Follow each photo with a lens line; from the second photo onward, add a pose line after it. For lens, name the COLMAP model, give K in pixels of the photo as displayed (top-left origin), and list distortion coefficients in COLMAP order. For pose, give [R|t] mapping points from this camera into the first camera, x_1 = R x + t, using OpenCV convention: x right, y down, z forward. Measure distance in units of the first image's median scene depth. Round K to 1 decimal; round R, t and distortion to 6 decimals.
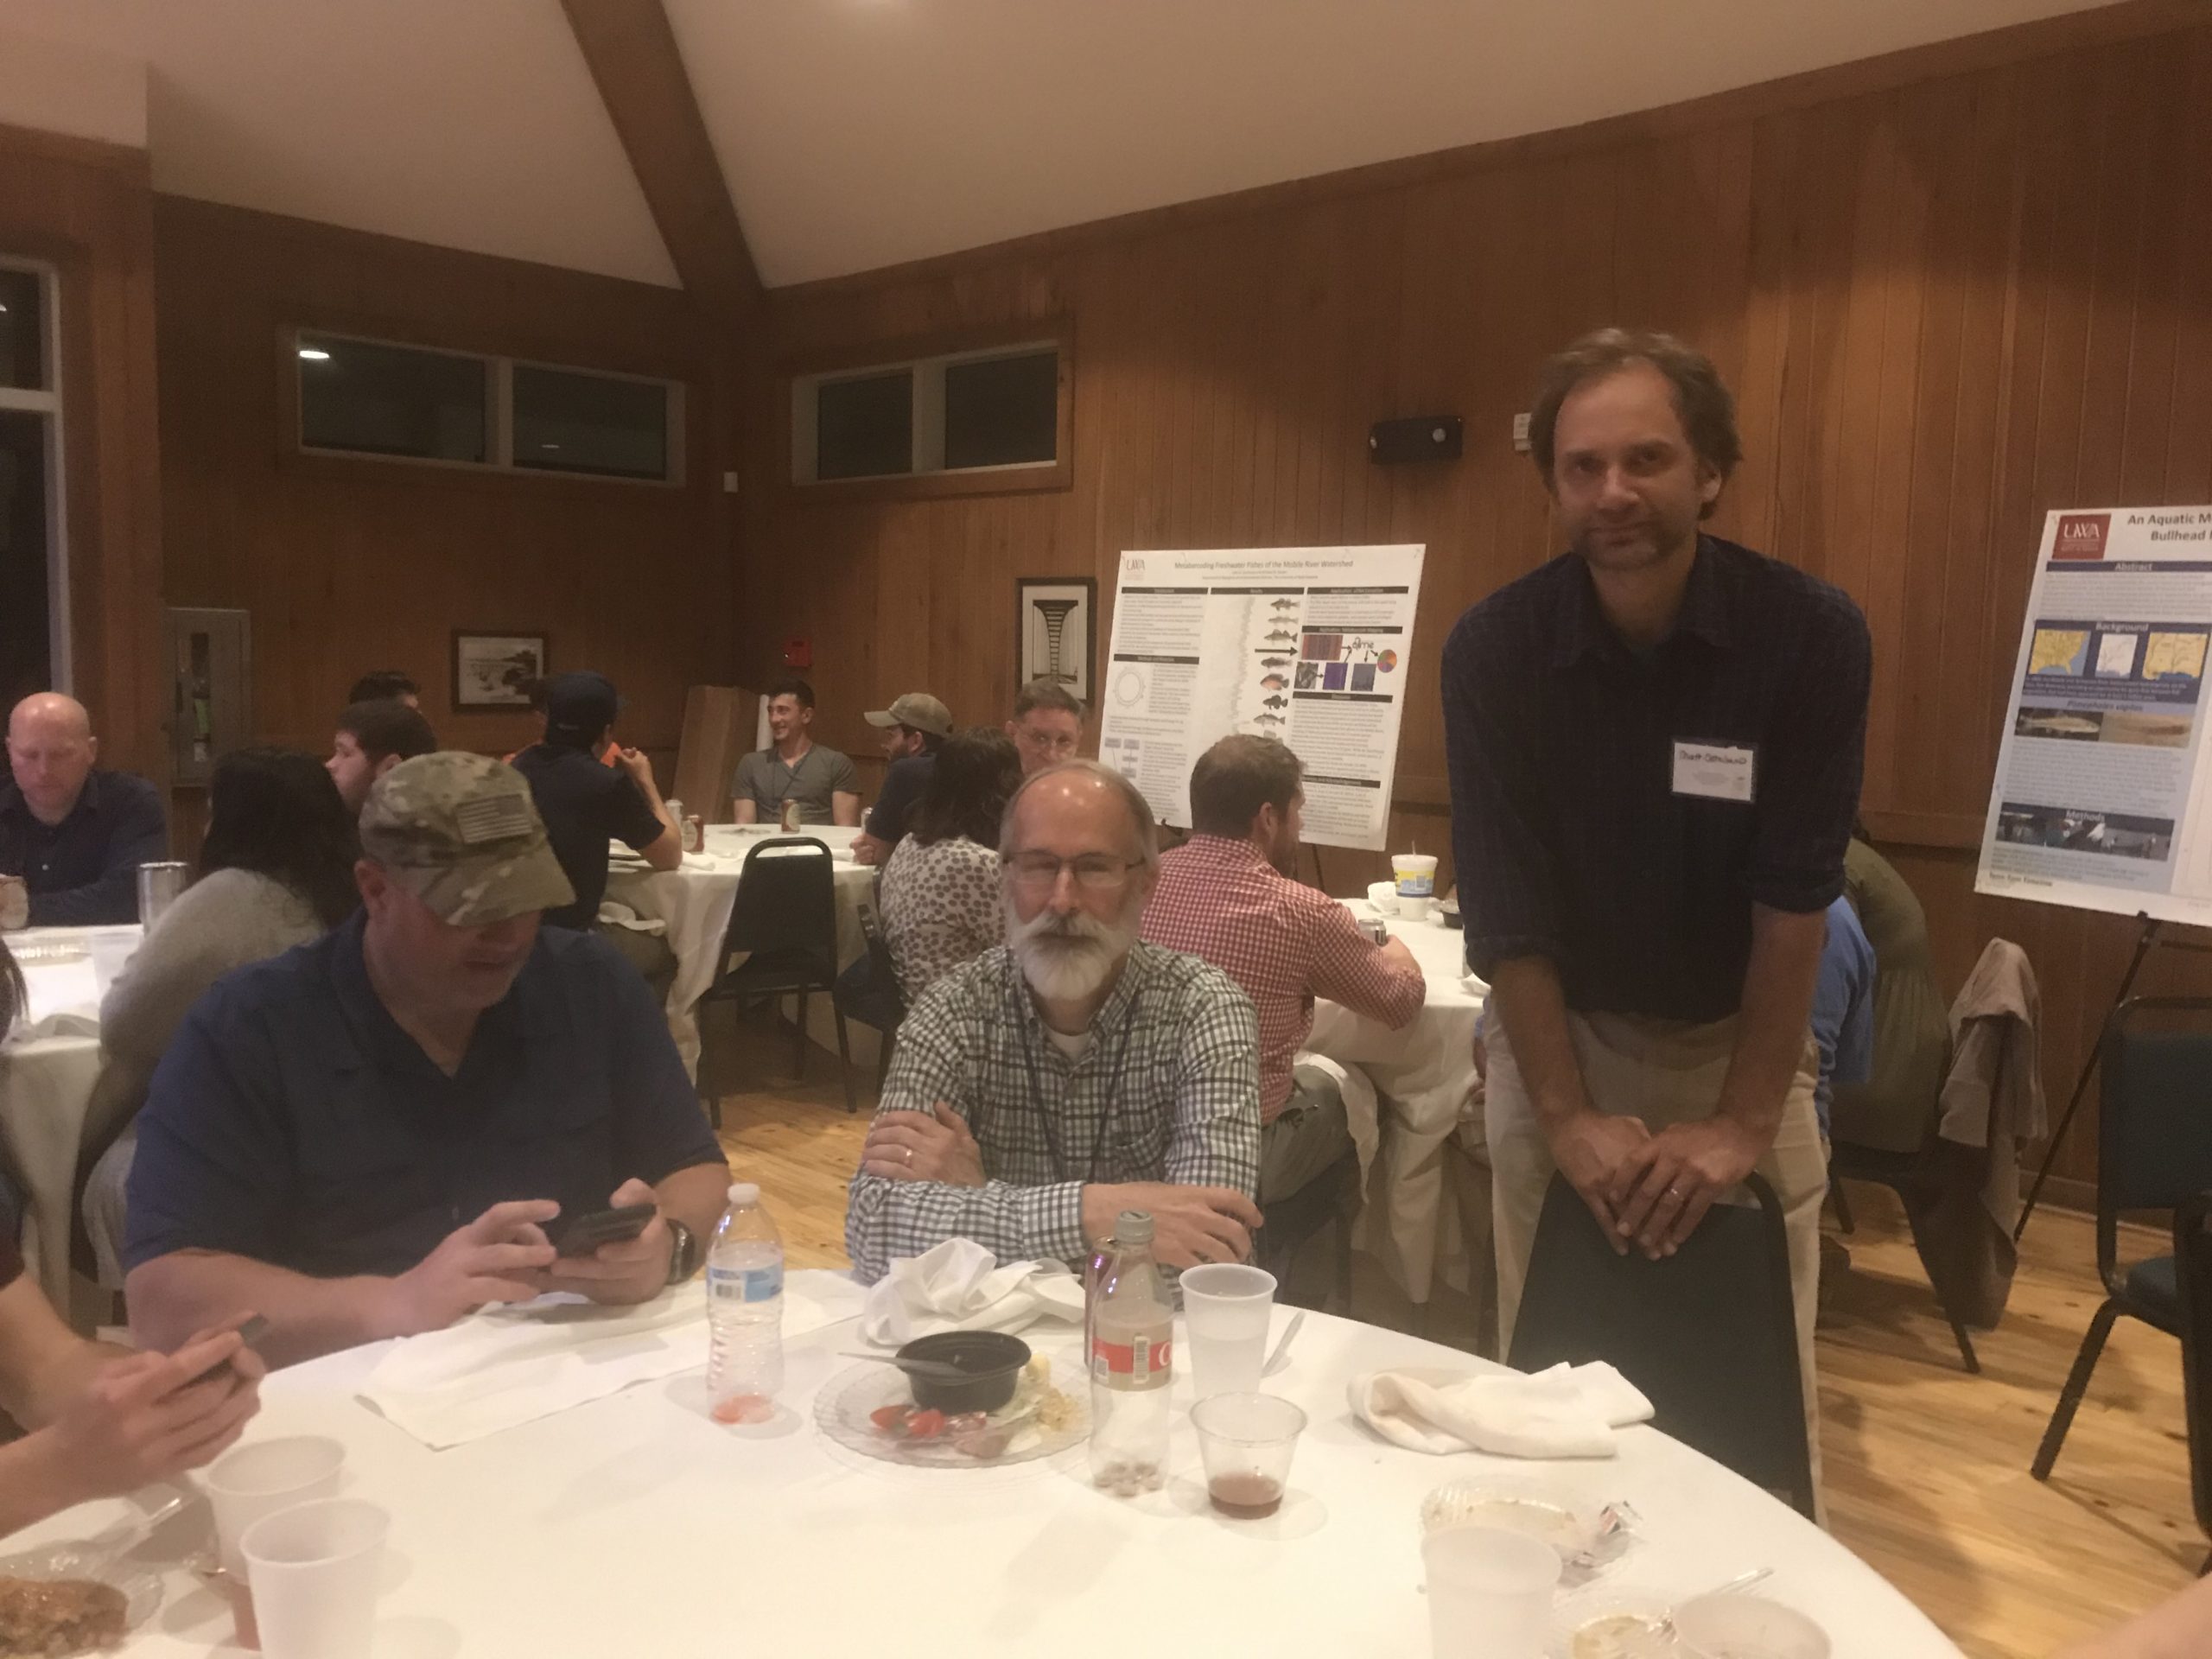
lens RADIAL K [[1801.3, 0, 1106.0], [0, 1801.3, 829.5], [0, 0, 1]] dist [0.100256, -0.227087]
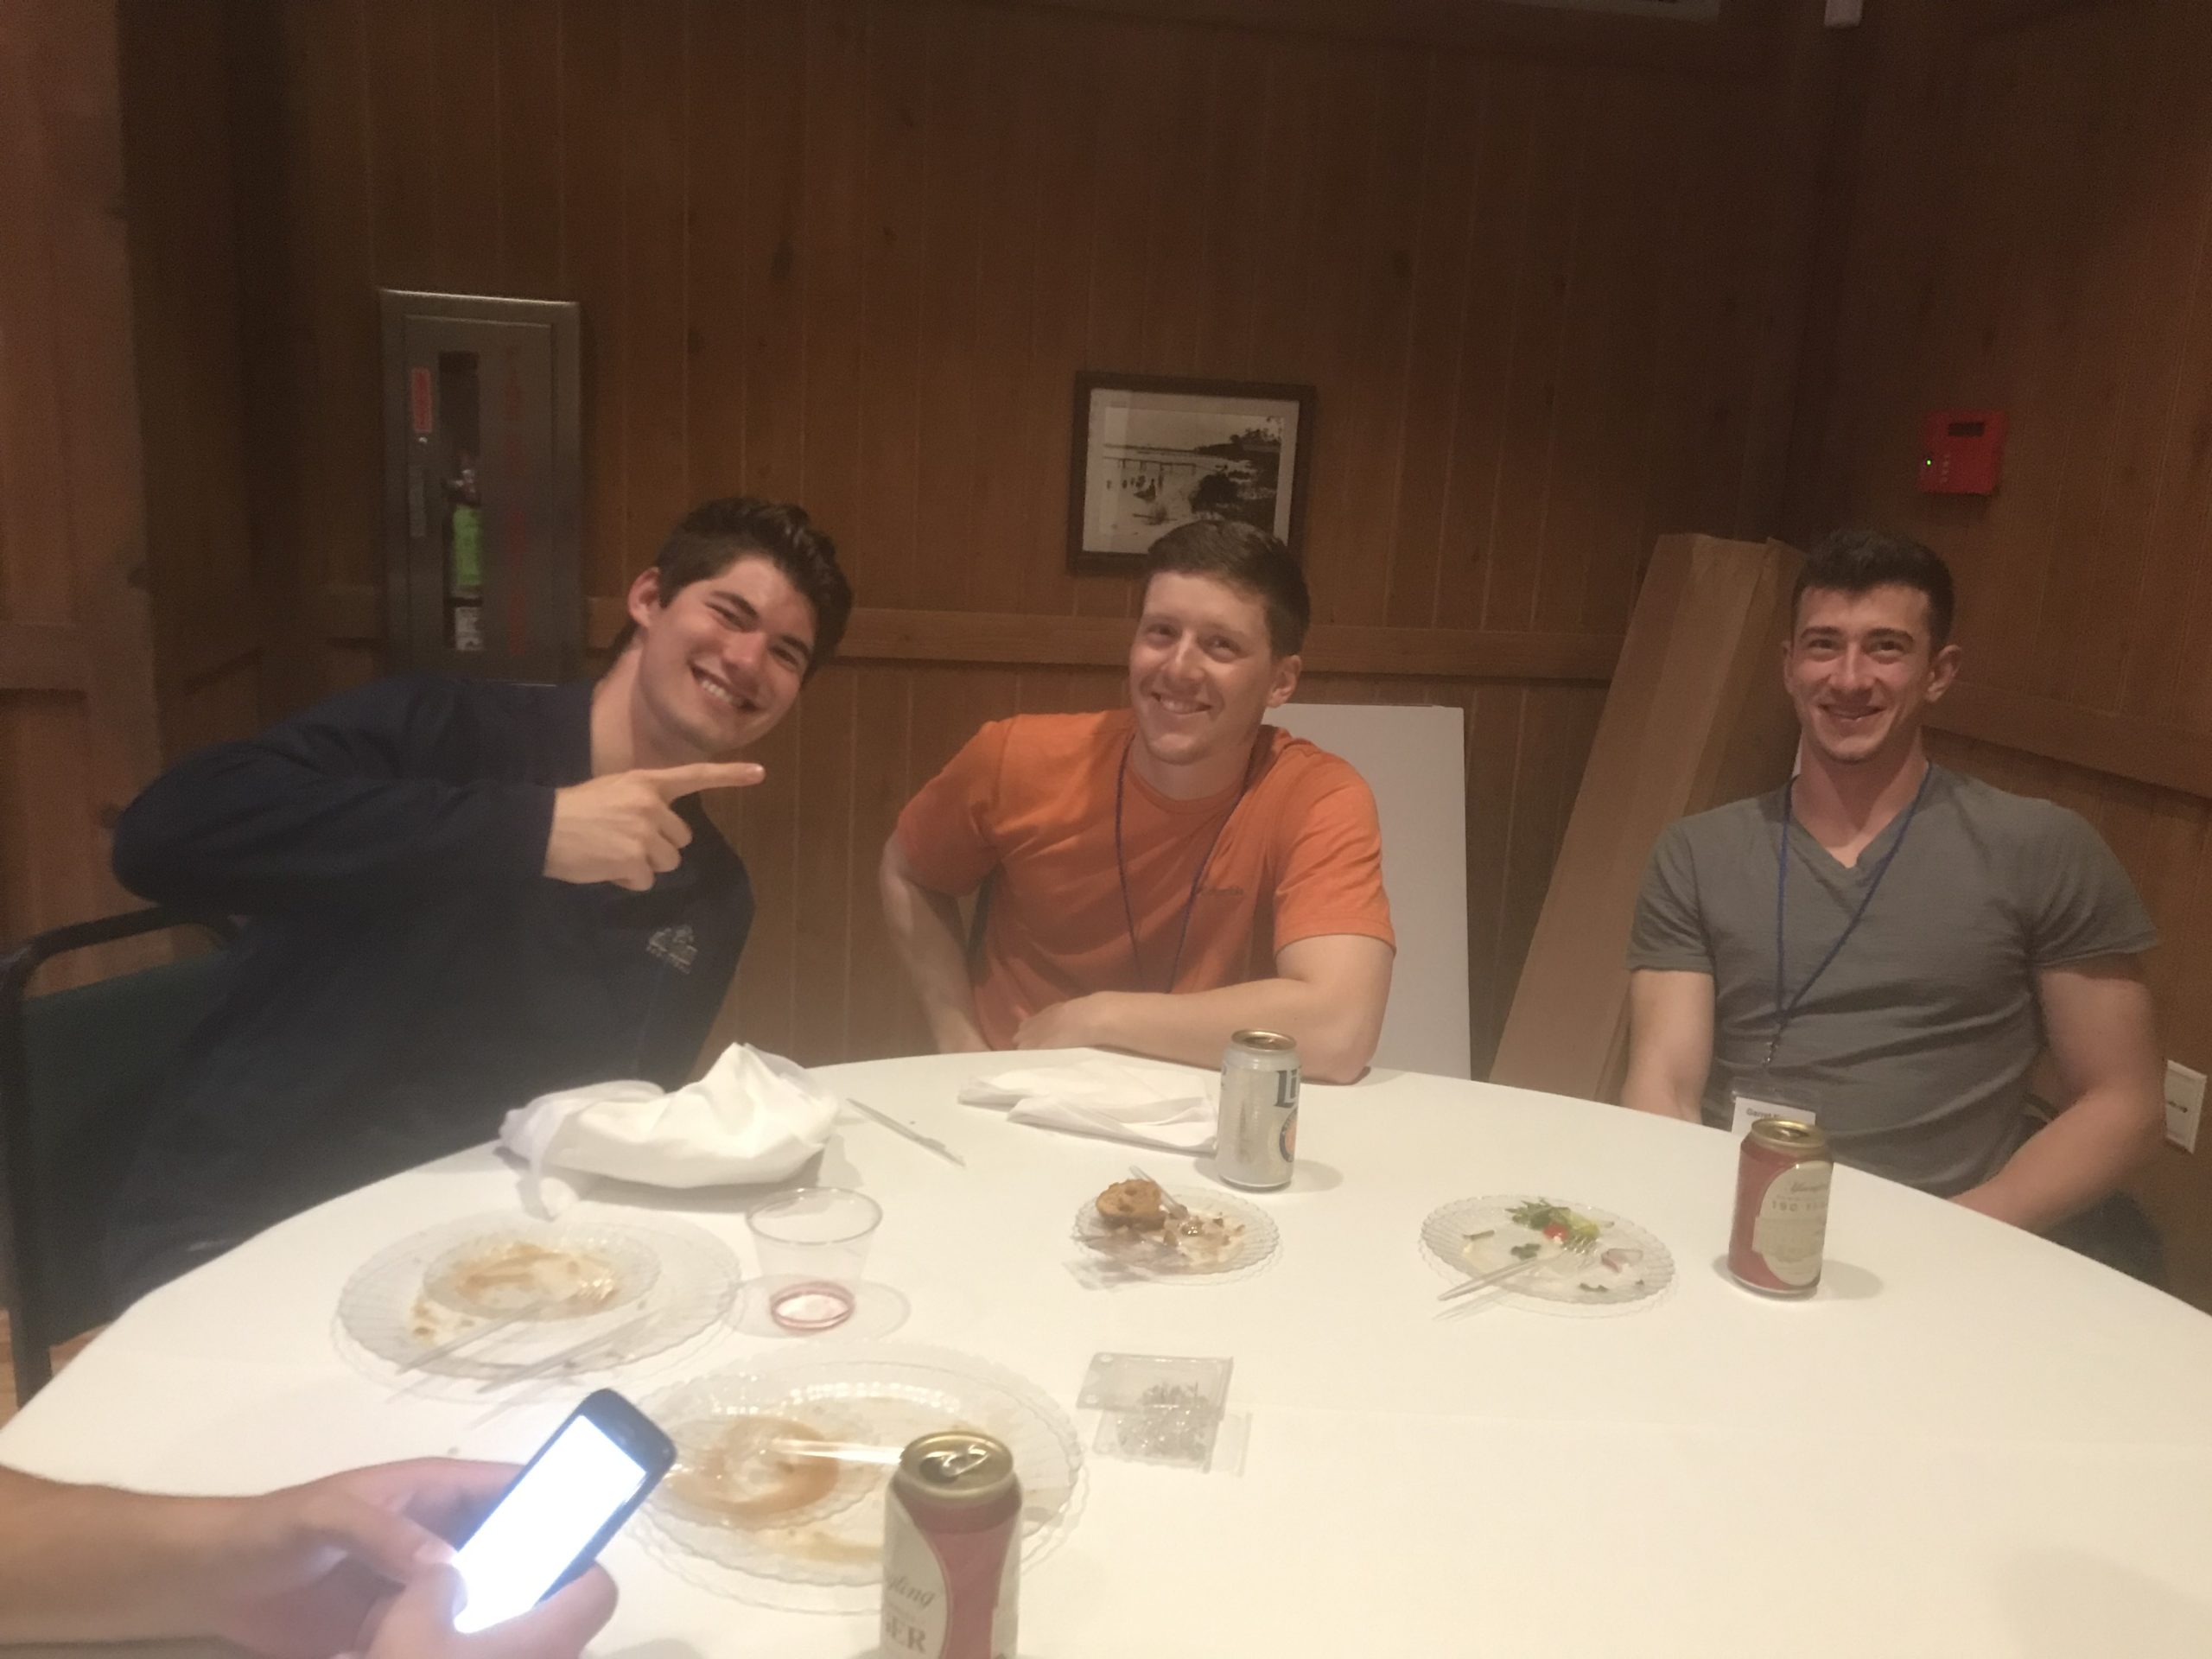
lens RADIAL K [[1801.3, 0, 1106.0], [0, 1801.3, 829.5], [0, 0, 1]] dist [0.100256, -0.227087]
pose [[0.820712, 0.142803, -0.553209, -0.237814], [-0.091197, 0.988589, 0.119896, -0.123753], [0.564017, -0.047949, 0.824370, 1.438067]]
